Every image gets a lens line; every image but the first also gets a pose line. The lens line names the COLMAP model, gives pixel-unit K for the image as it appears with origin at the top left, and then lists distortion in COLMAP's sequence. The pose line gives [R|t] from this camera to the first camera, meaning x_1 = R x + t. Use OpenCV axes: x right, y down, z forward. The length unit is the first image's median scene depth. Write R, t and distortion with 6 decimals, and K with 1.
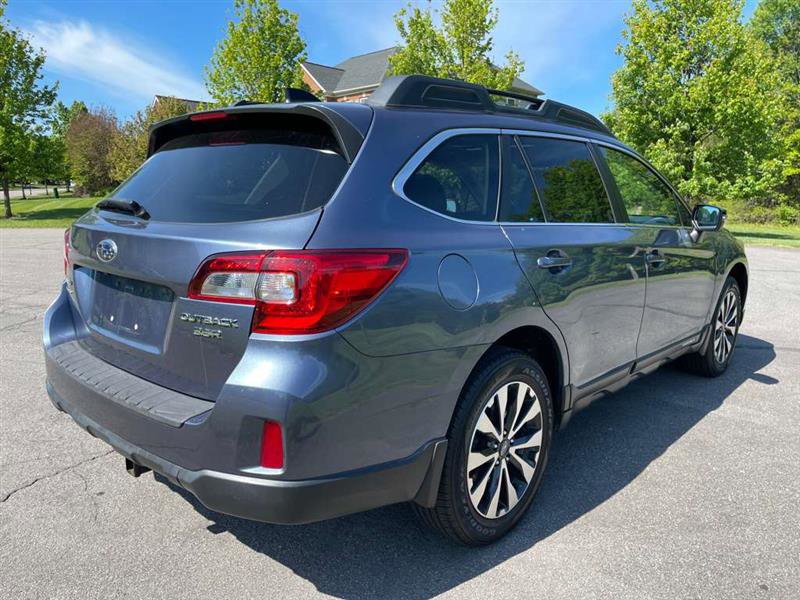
lens RADIAL K [[598.3, 0, 395.4], [0, 598.3, 297.8], [0, 0, 1]] dist [0.076028, -0.108800]
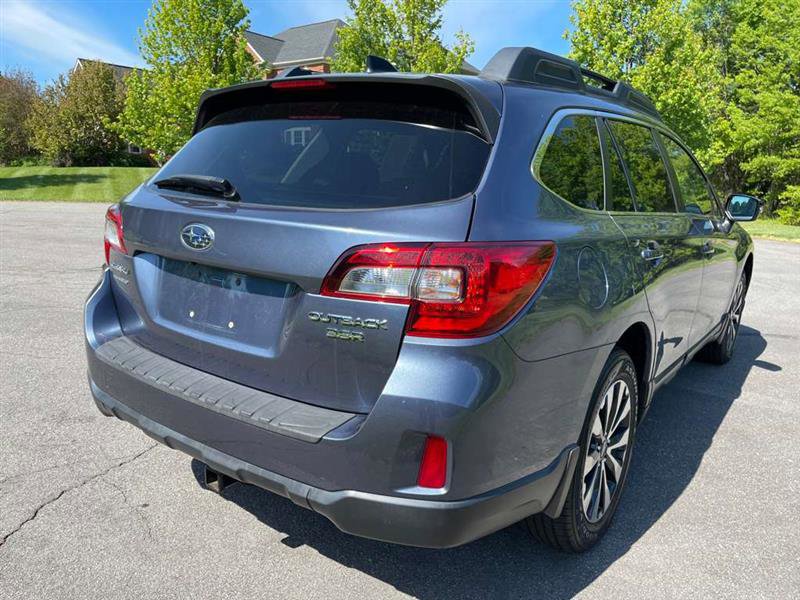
lens RADIAL K [[598.3, 0, 398.2], [0, 598.3, 304.0], [0, 0, 1]] dist [0.076028, -0.108800]
pose [[0.993705, 0.003593, 0.111973, -0.232786], [-0.008429, 0.999051, 0.042744, -0.017343], [-0.111713, -0.043418, 0.992792, 0.088285]]
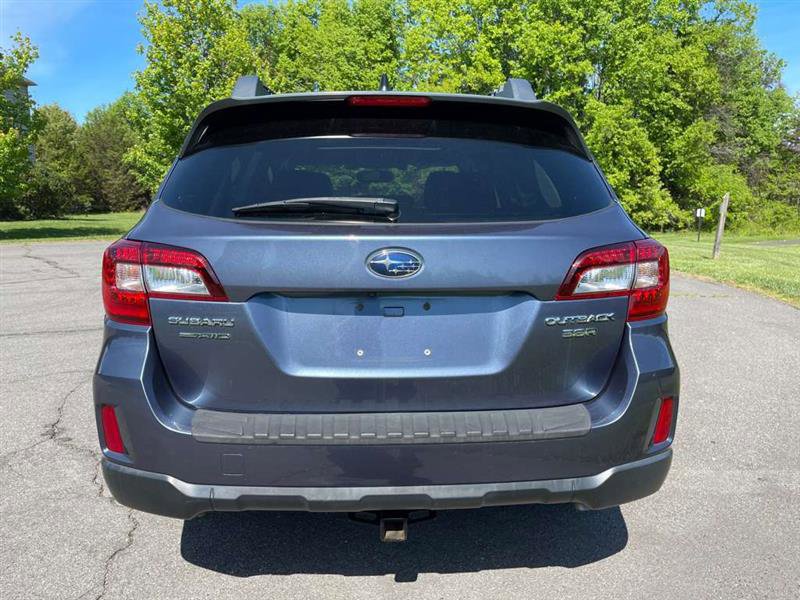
lens RADIAL K [[598.3, 0, 395.9], [0, 598.3, 303.5], [0, 0, 1]] dist [0.076028, -0.108800]
pose [[0.707185, -0.134634, 0.694091, -0.829268], [0.131870, 0.989592, 0.057595, -0.057788], [-0.694622, 0.050800, 0.717579, 0.355650]]
